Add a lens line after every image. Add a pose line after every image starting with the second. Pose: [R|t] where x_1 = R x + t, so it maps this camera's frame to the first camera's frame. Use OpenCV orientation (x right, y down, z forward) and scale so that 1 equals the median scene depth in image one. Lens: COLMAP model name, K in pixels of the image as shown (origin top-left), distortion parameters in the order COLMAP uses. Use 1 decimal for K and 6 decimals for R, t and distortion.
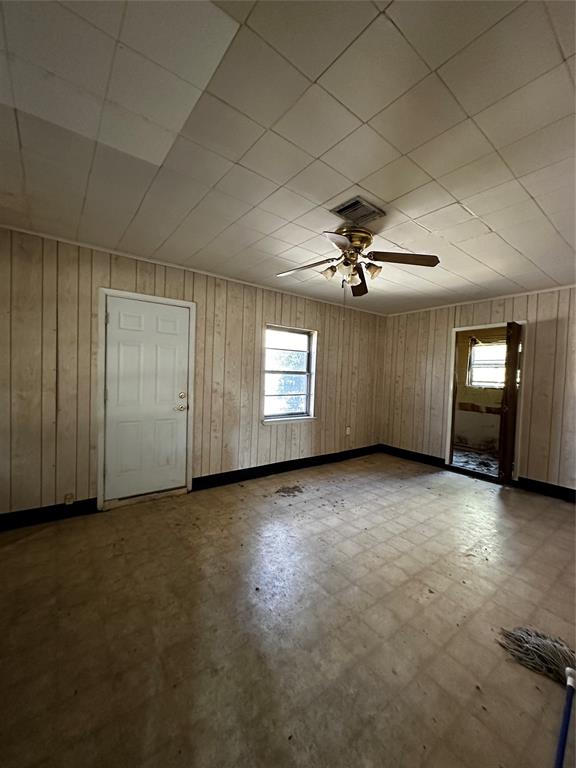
lens RADIAL K [[306.5, 0, 288.4], [0, 306.5, 384.4], [0, 0, 1]] dist [-0.002641, 0.000704]
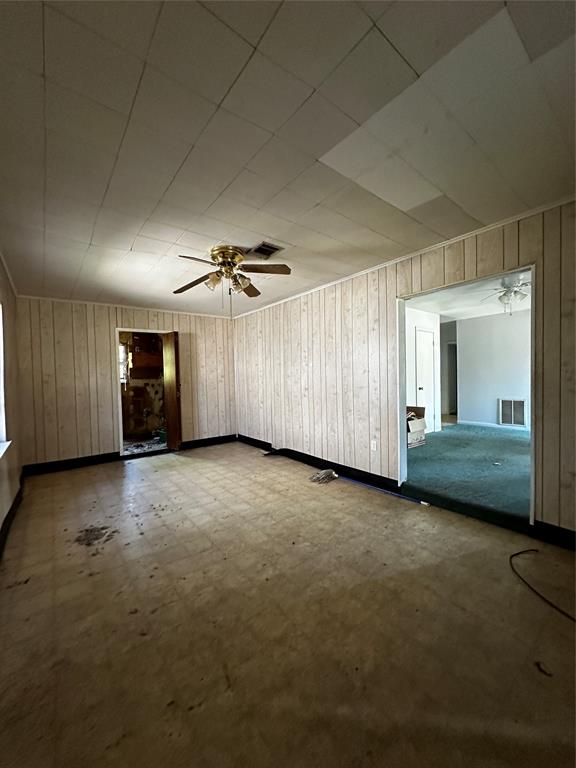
lens RADIAL K [[306.5, 0, 288.4], [0, 306.5, 384.4], [0, 0, 1]] dist [-0.002641, 0.000704]
pose [[-0.019949, -0.054103, 0.998336, -0.796891], [0.057392, 0.996826, 0.055168, -0.015528], [-0.998152, 0.058398, -0.016781, 0.626764]]
